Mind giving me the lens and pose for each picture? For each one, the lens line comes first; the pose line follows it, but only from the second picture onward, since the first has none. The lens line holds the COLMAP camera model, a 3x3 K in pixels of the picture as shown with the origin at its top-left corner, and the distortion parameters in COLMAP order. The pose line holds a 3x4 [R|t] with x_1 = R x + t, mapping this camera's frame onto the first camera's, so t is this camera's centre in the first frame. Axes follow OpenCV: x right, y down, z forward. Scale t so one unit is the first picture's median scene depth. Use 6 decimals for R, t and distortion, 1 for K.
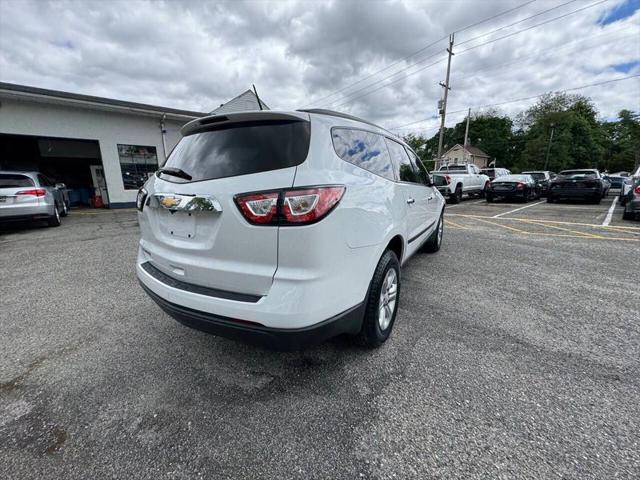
lens RADIAL K [[259.7, 0, 319.2], [0, 259.7, 239.6], [0, 0, 1]] dist [-0.002299, 0.000298]
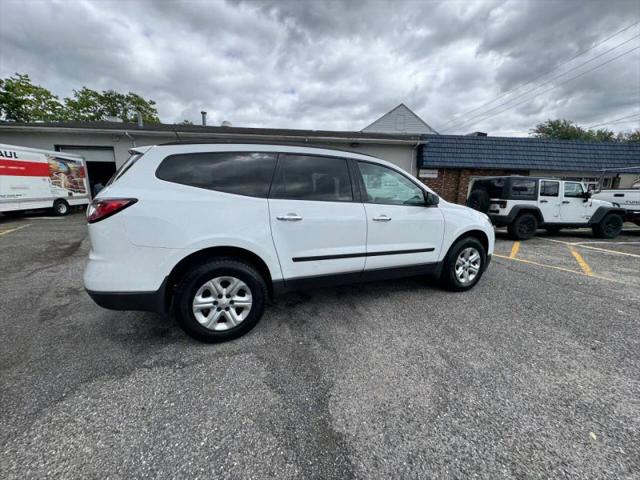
lens RADIAL K [[256.0, 0, 318.4], [0, 256.0, 246.3], [0, 0, 1]] dist [-0.002657, -0.000212]
pose [[0.814292, 0.140264, -0.563254, 0.168721], [-0.148675, 0.988394, 0.031195, -0.015143], [0.561092, 0.058340, 0.825695, 0.046108]]
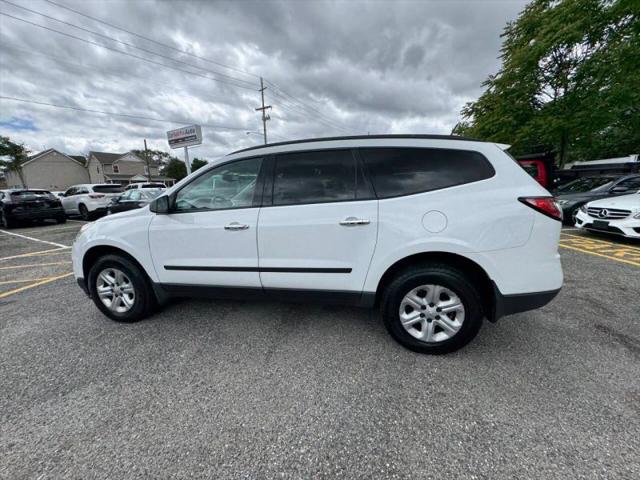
lens RADIAL K [[257.6, 0, 320.4], [0, 257.6, 235.6], [0, 0, 1]] dist [0.000580, -0.000155]
pose [[-0.346029, -0.153513, 0.925580, -0.185069], [0.240808, 0.938944, 0.245756, -0.074440], [-0.906794, 0.307925, -0.287935, 0.301144]]
